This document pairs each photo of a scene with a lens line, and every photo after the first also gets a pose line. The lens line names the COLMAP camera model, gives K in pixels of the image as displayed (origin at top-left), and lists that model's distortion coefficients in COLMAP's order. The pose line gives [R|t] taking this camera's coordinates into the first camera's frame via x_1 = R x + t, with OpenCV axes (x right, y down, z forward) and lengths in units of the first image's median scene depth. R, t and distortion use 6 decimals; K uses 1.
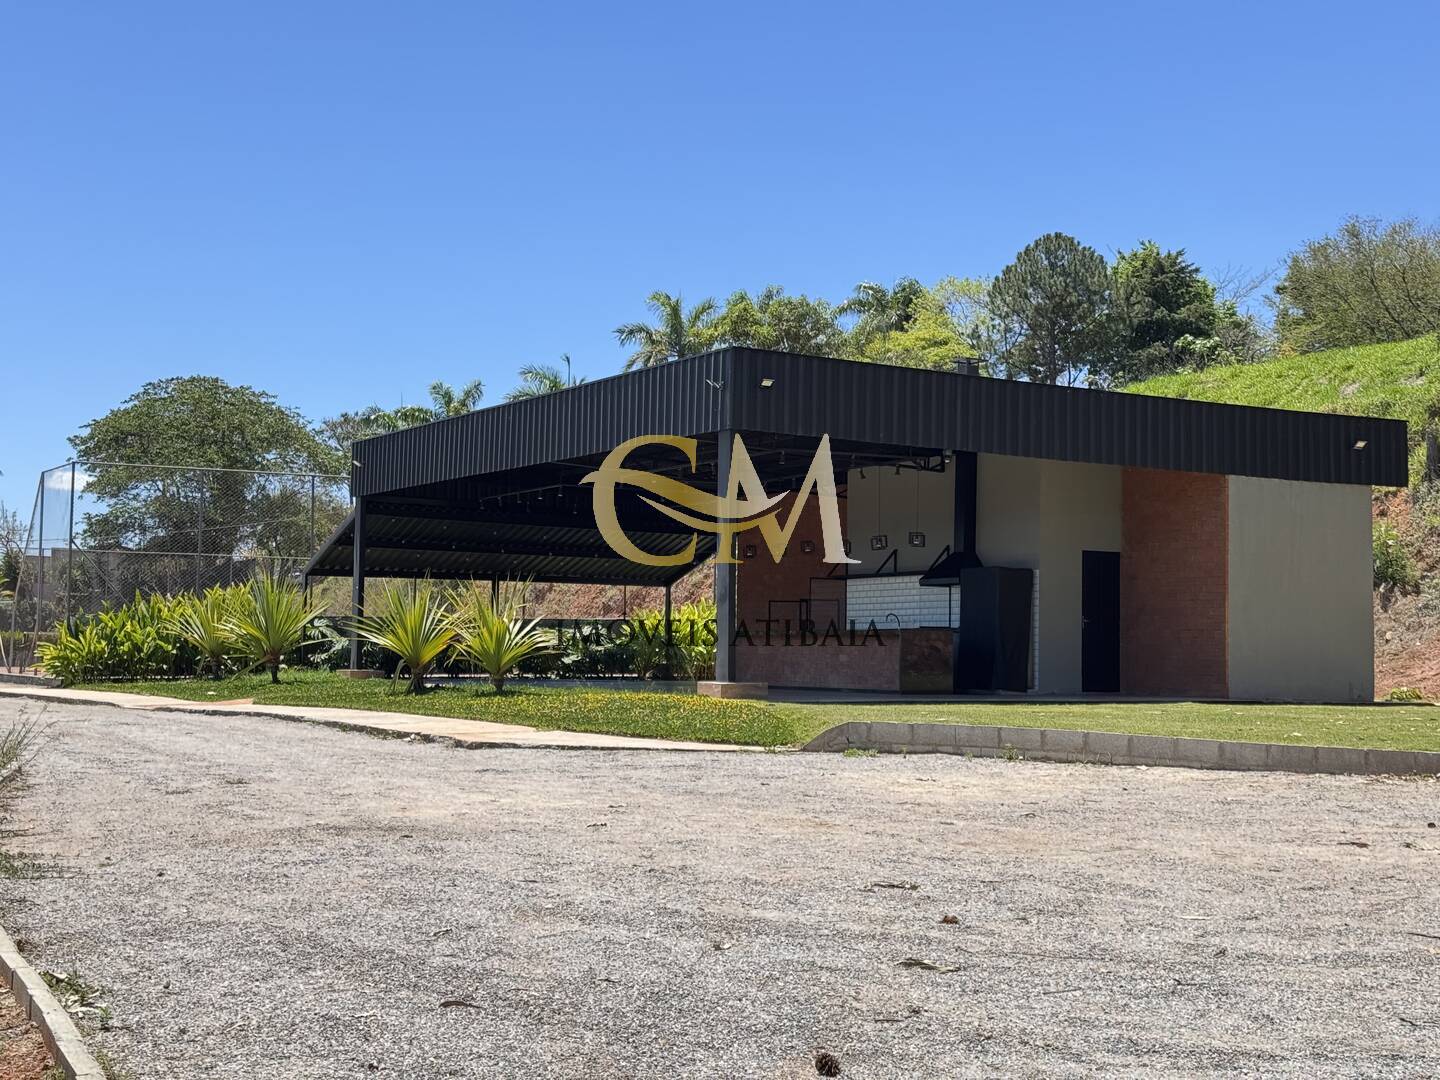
lens RADIAL K [[1985.3, 0, 730.4], [0, 1985.3, 540.5], [0, 0, 1]] dist [0.227873, -0.469307]
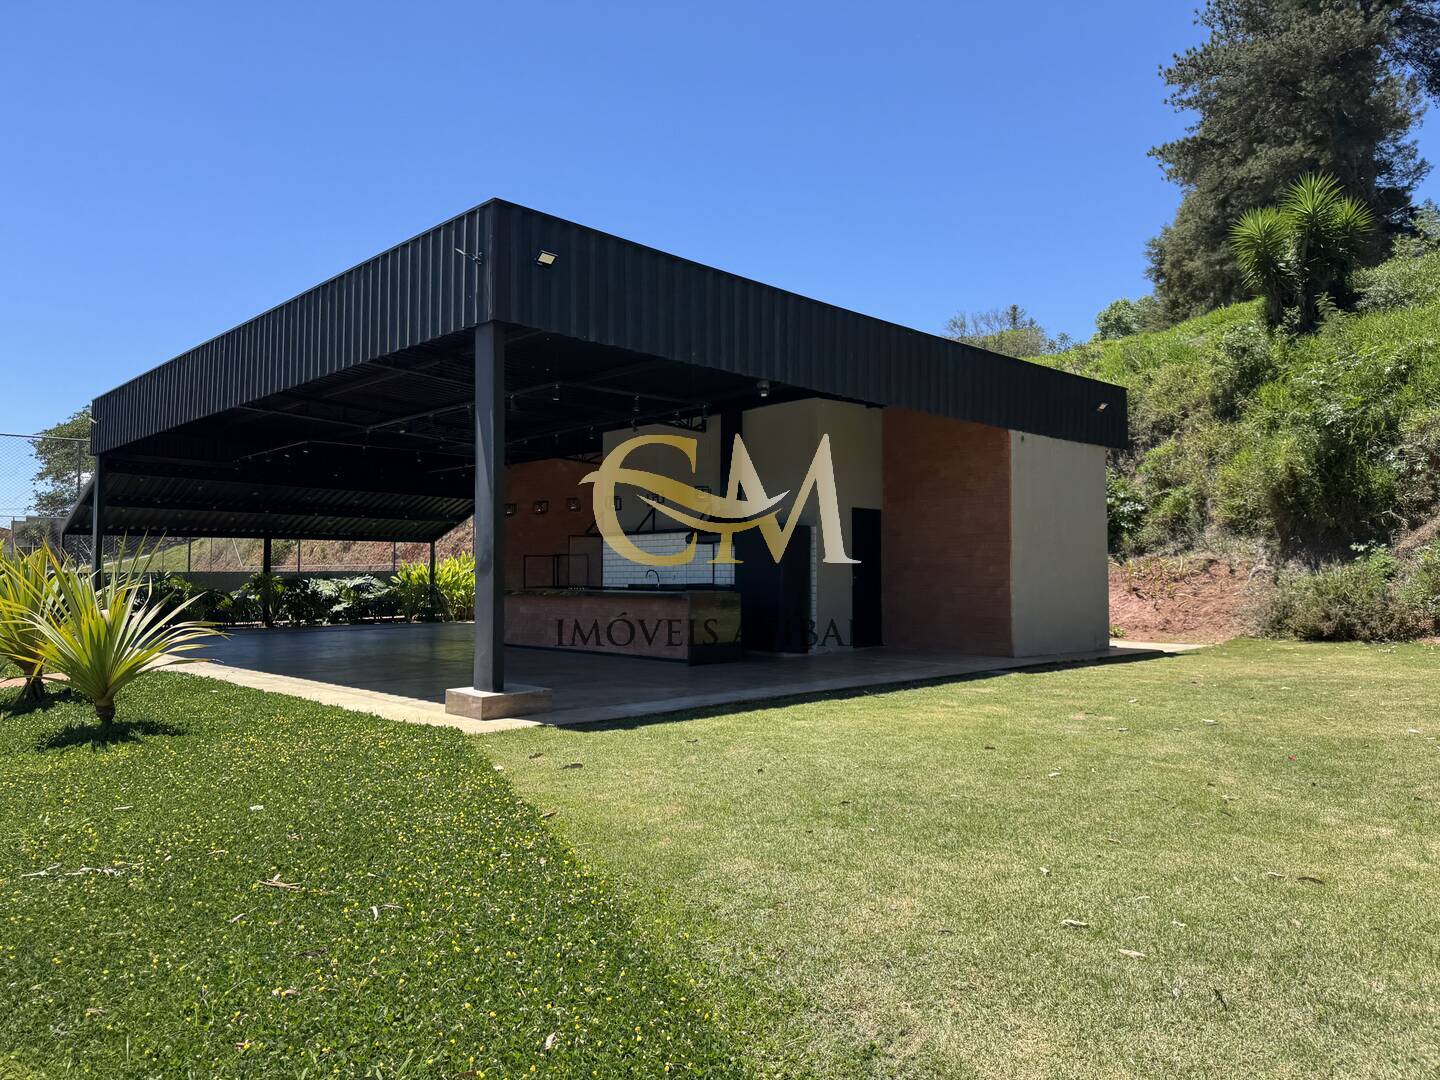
lens RADIAL K [[988.5, 0, 728.5], [0, 988.5, 540.1], [0, 0, 1]] dist [0.078051, -0.083321]
pose [[0.970657, -0.004266, 0.240429, -0.002789], [-0.001847, 0.999681, 0.025191, 0.007270], [-0.240460, -0.024896, 0.970340, 0.429774]]
